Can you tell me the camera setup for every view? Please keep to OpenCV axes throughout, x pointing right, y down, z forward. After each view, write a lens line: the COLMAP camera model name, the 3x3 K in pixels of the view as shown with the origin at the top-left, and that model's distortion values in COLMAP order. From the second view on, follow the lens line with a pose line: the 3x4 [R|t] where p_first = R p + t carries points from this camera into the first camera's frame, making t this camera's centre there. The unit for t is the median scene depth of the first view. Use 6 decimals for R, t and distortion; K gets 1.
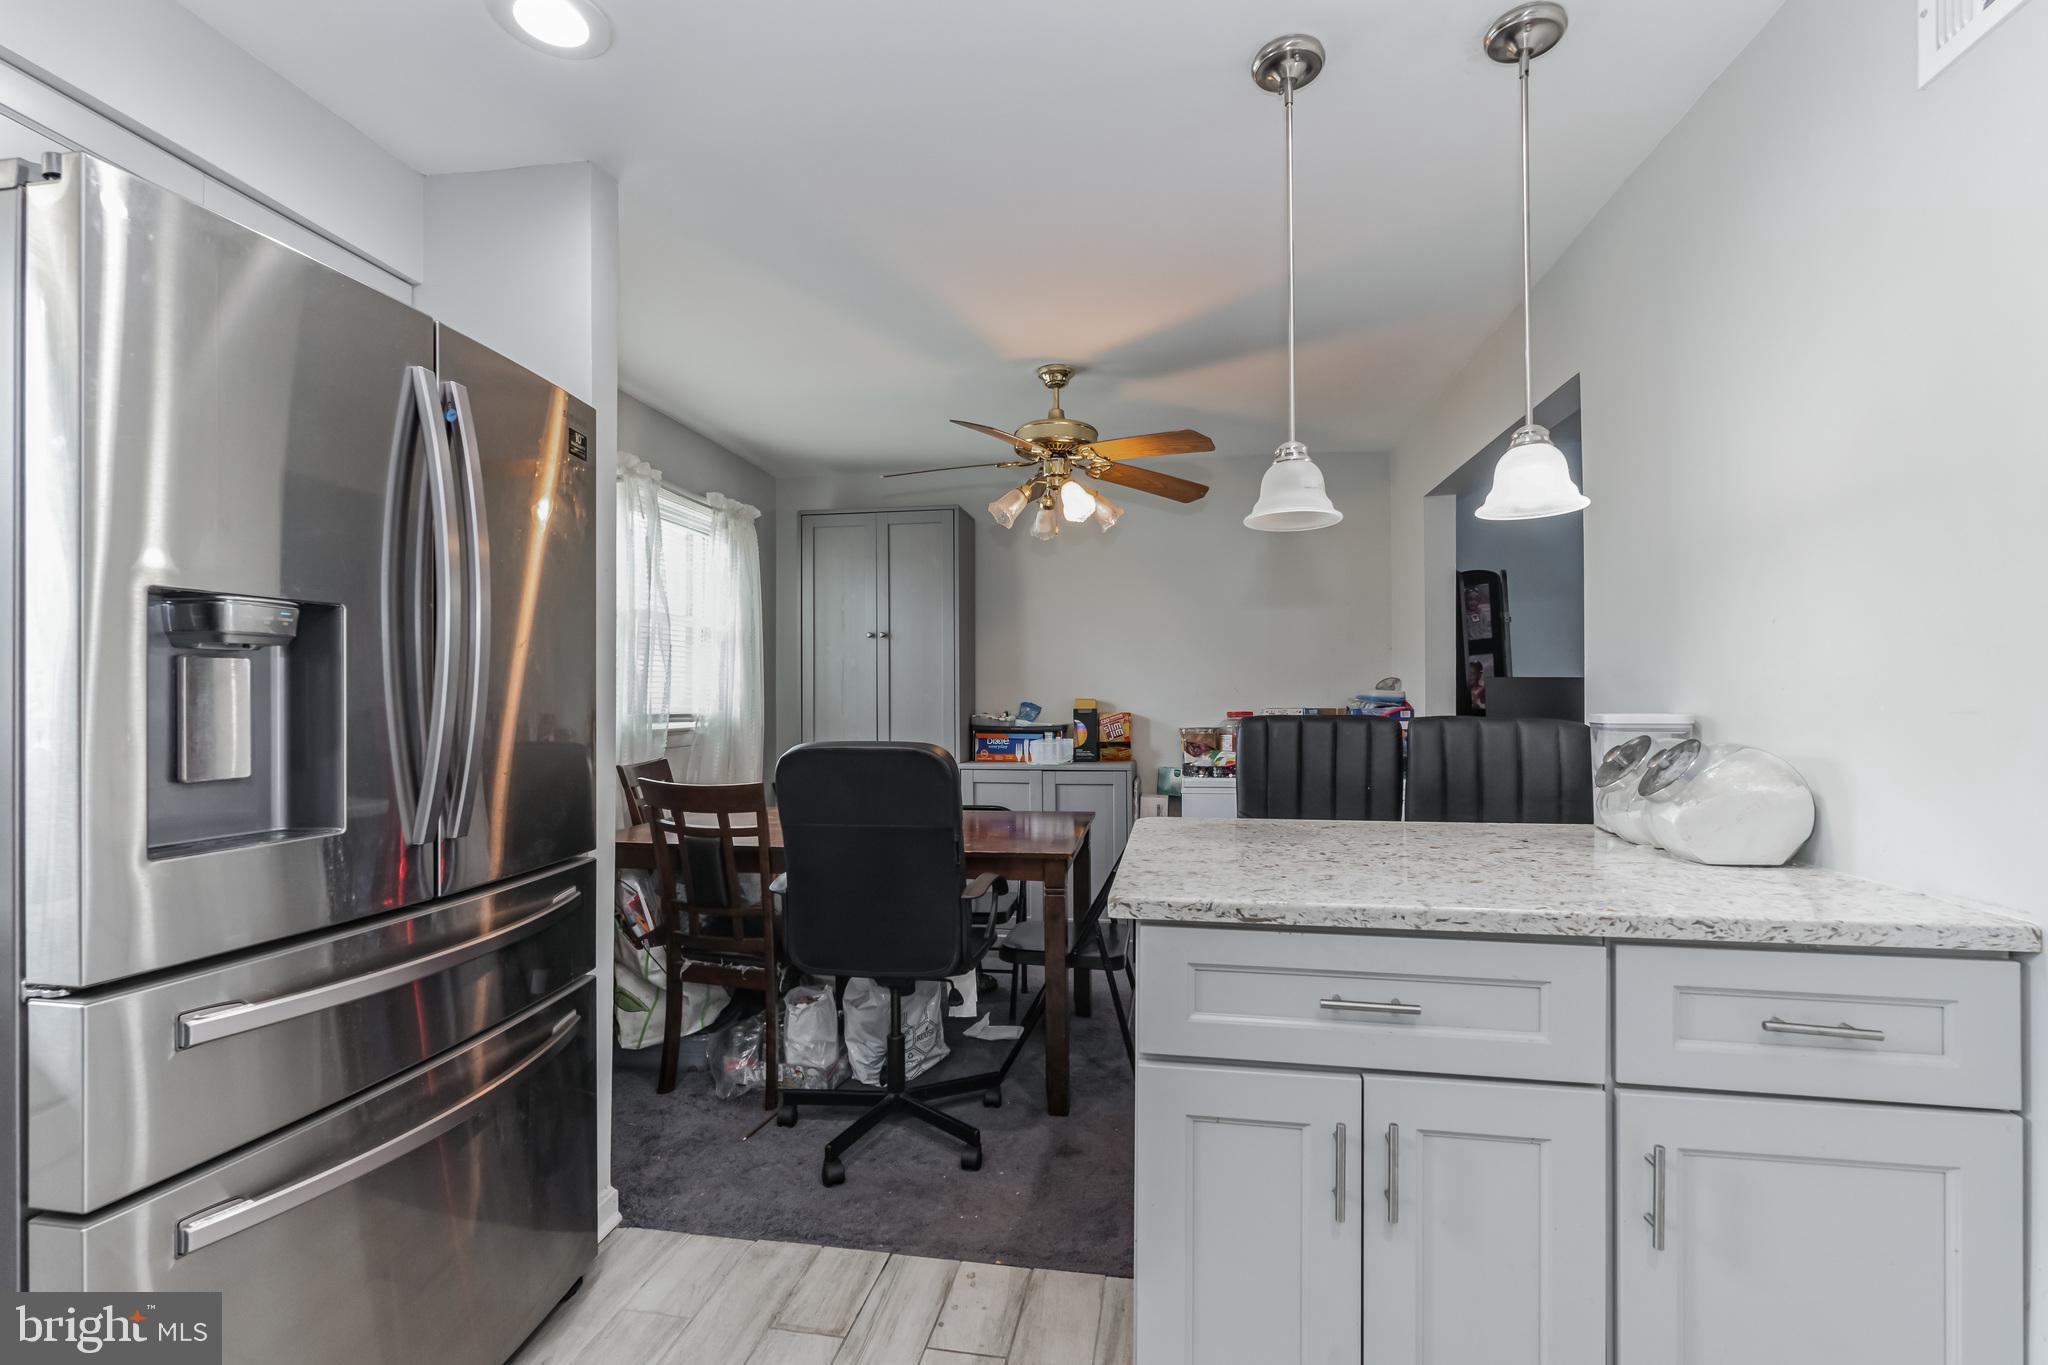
lens RADIAL K [[921.8, 0, 1021.8], [0, 921.8, 695.1], [0, 0, 1]] dist [-0.004342, -0.000456]
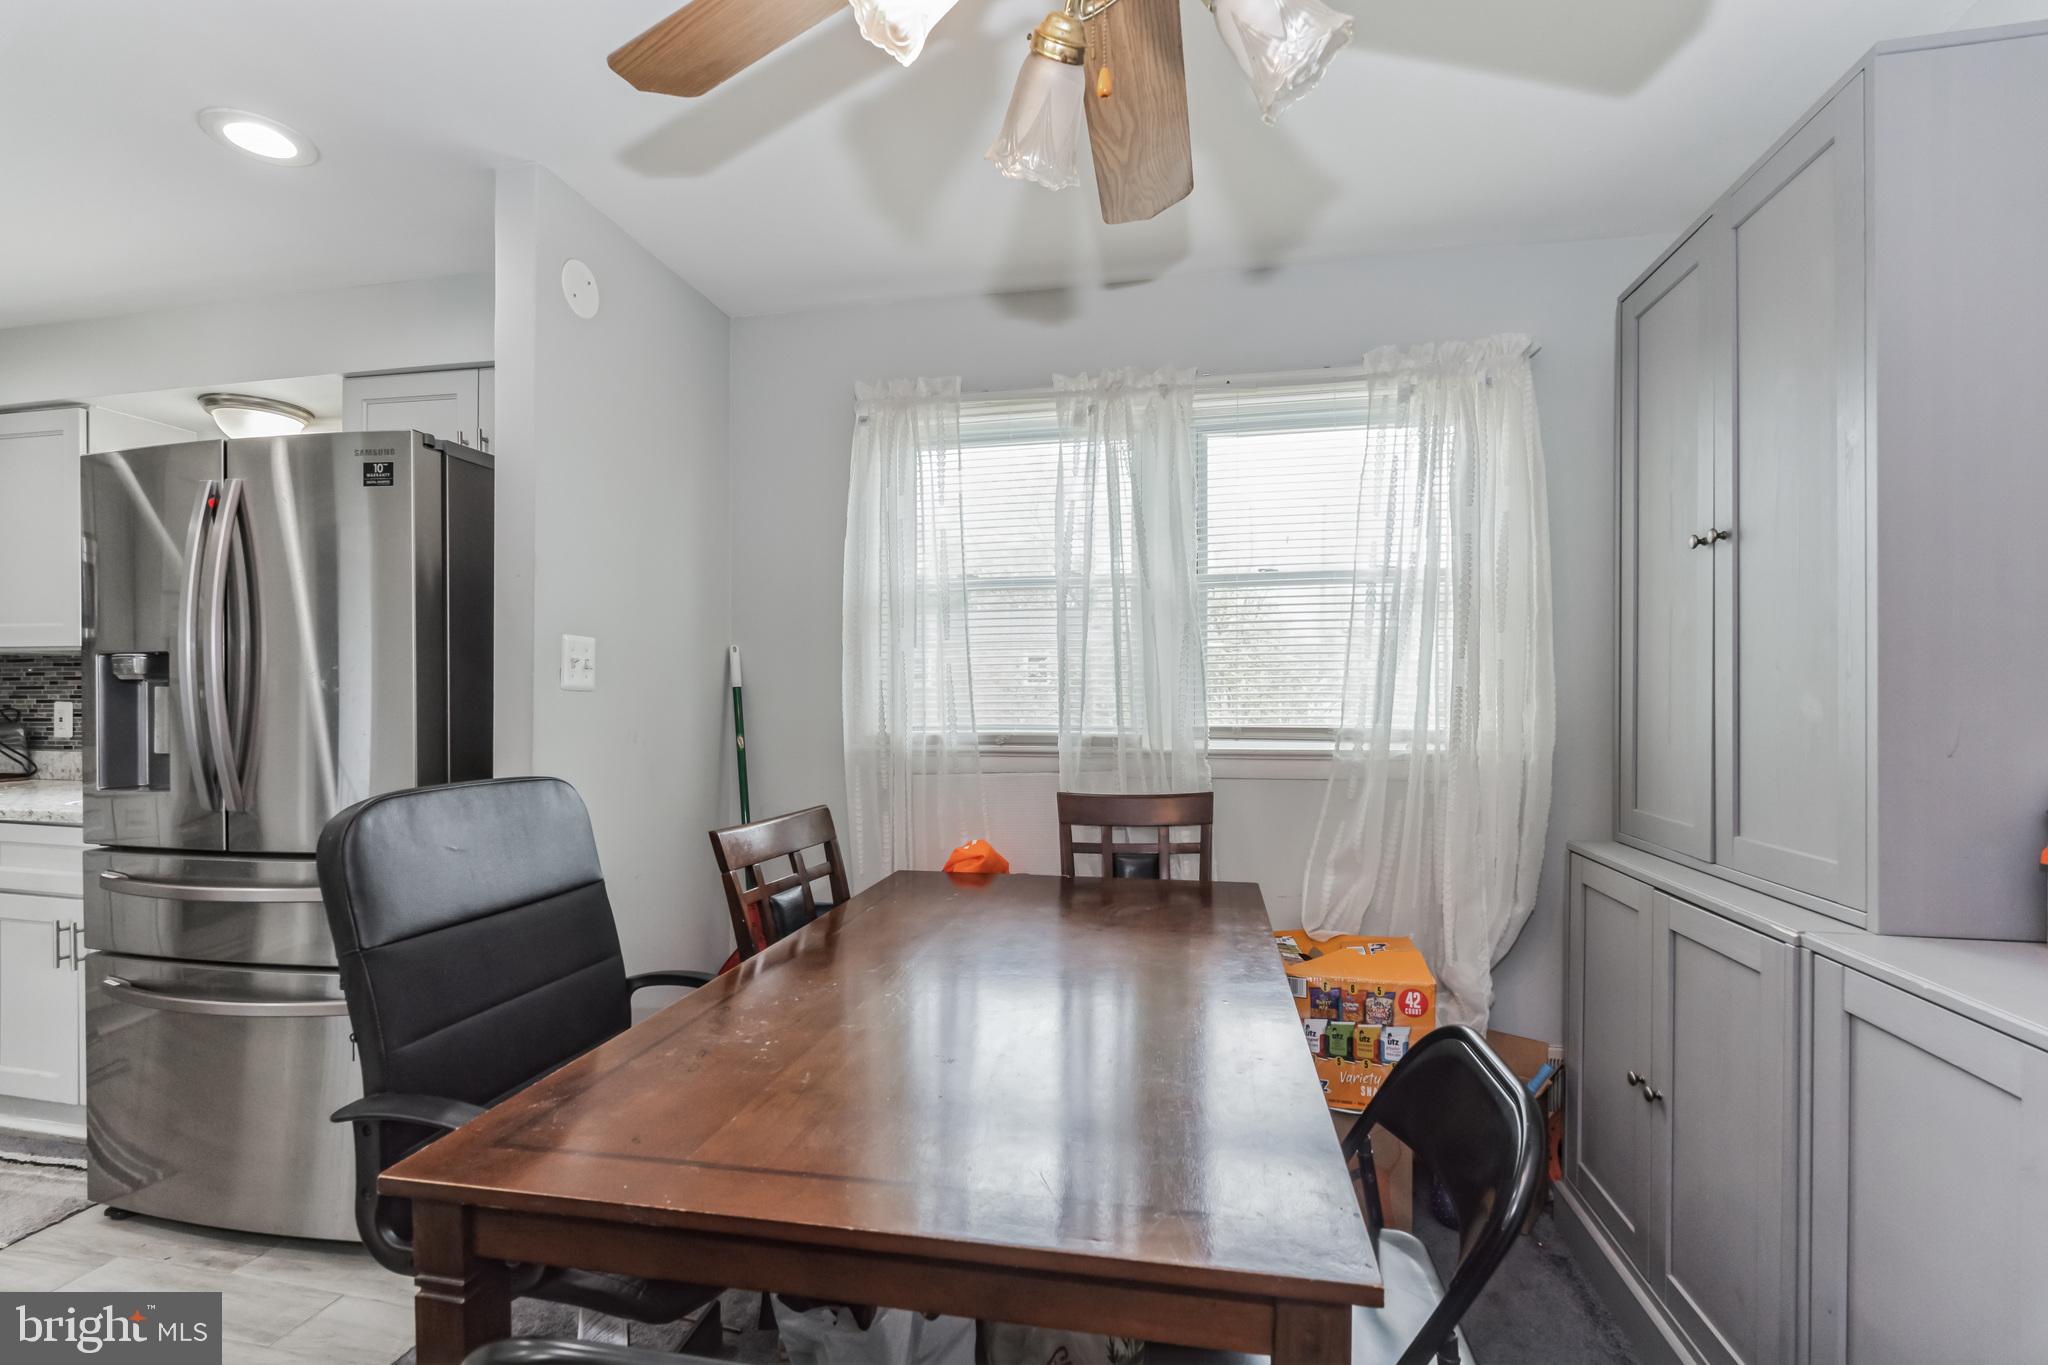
lens RADIAL K [[897.7, 0, 1022.5], [0, 897.7, 697.2], [0, 0, 1]] dist [-0.003466, -0.000366]
pose [[-0.035459, 0.003066, -0.999366, 0.363058], [0.006992, 0.999972, 0.002820, -0.005325], [0.999347, -0.006888, -0.035480, 1.198603]]
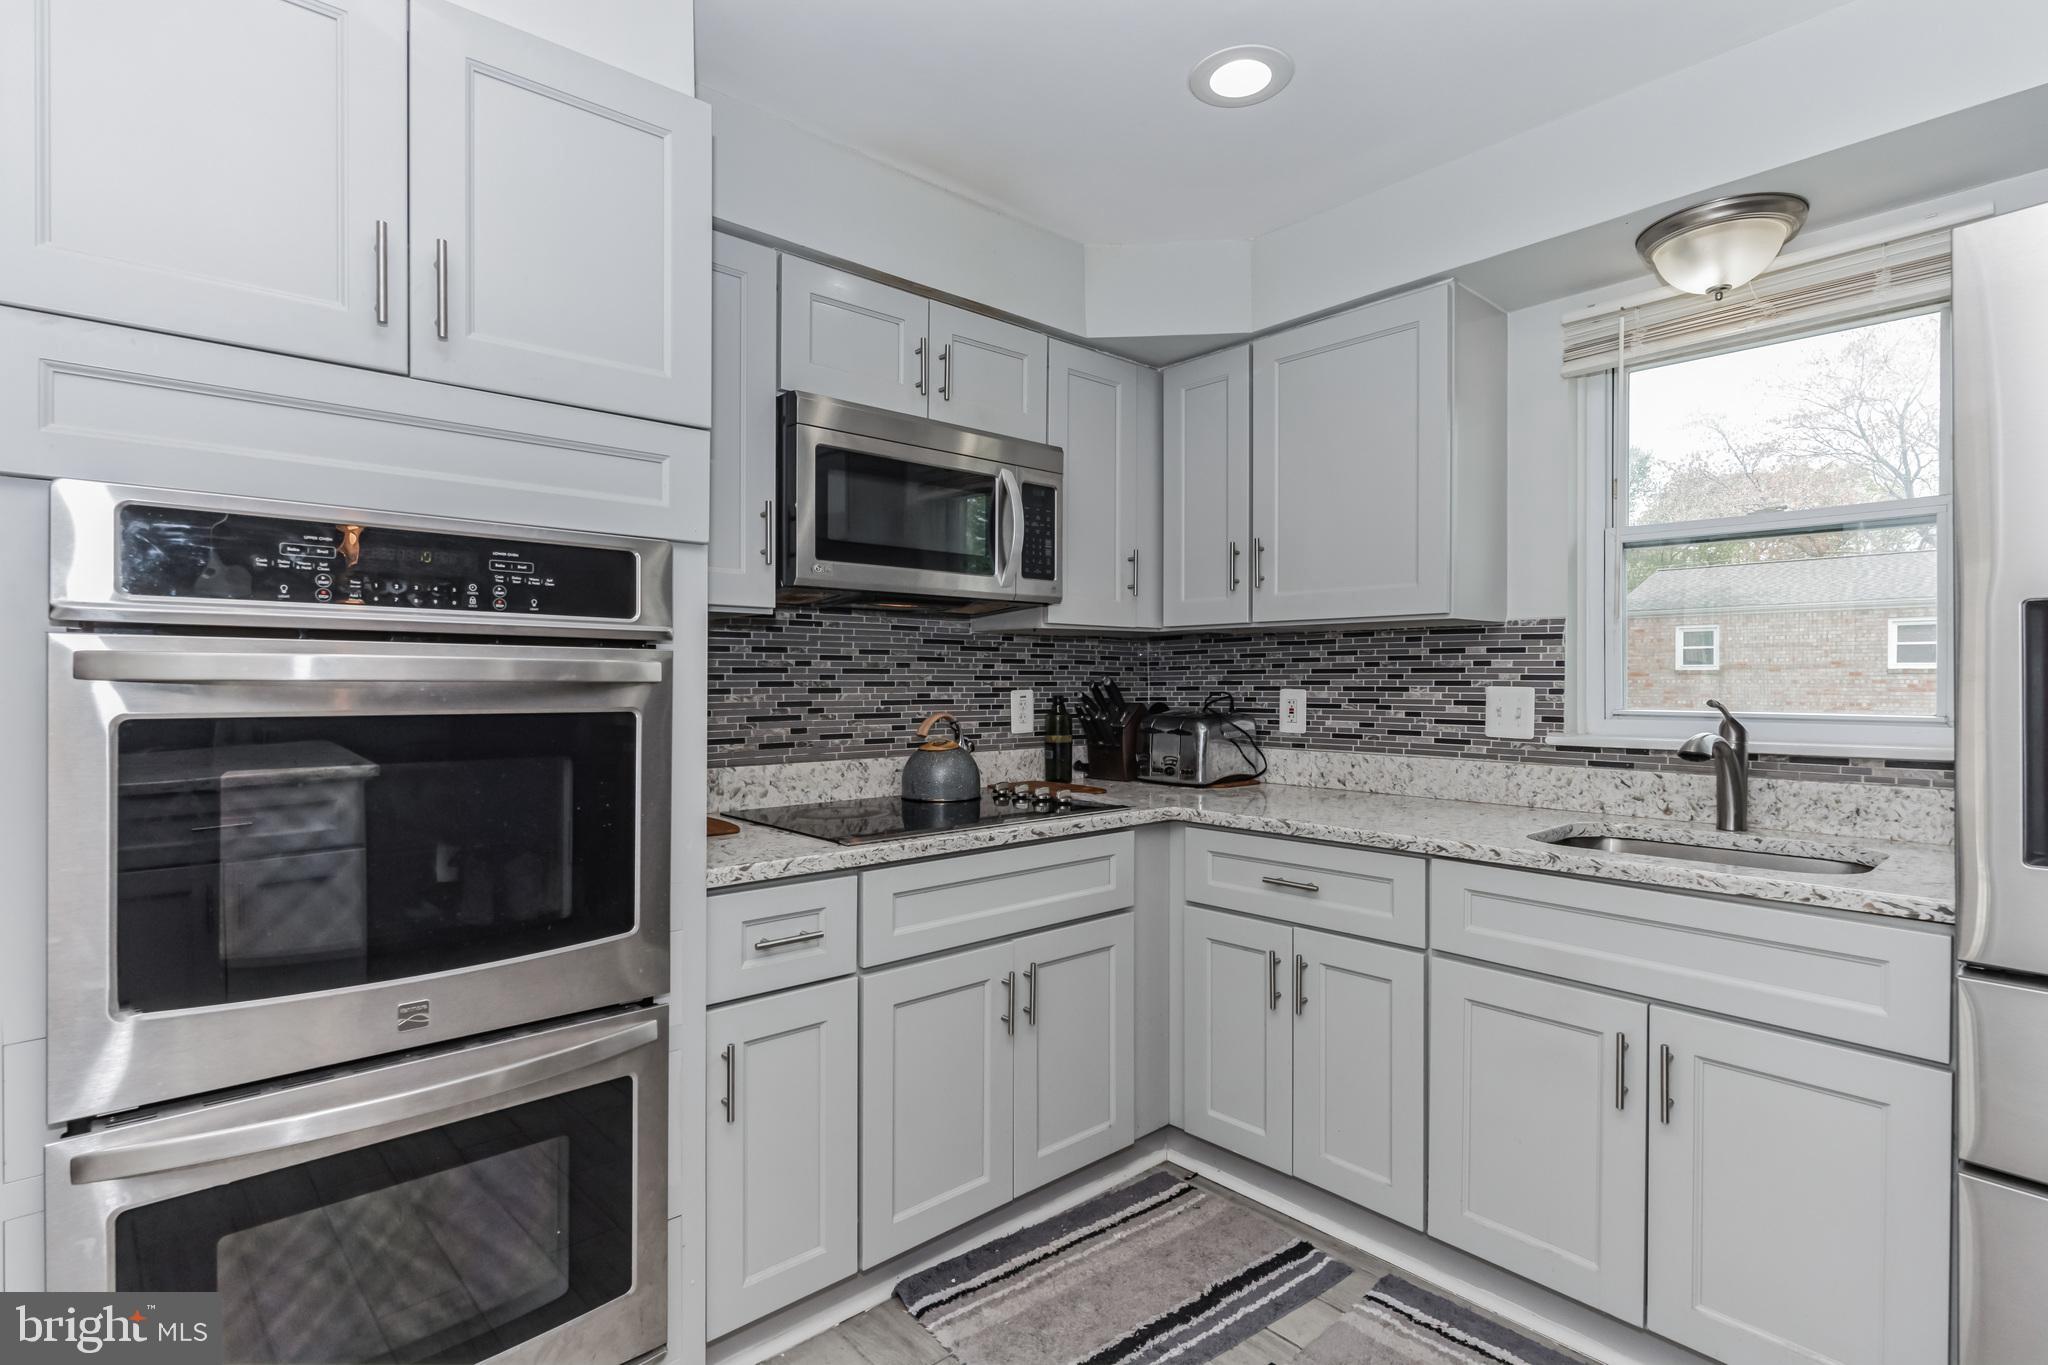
lens RADIAL K [[994.7, 0, 1023.6], [0, 994.7, 683.6], [0, 0, 1]] dist [-0.002011, -0.000371]
pose [[-0.622404, 0.002154, -0.782694, 0.241222], [0.004441, 0.999990, -0.000780, -0.011382], [0.782684, -0.003961, -0.622407, 0.317261]]
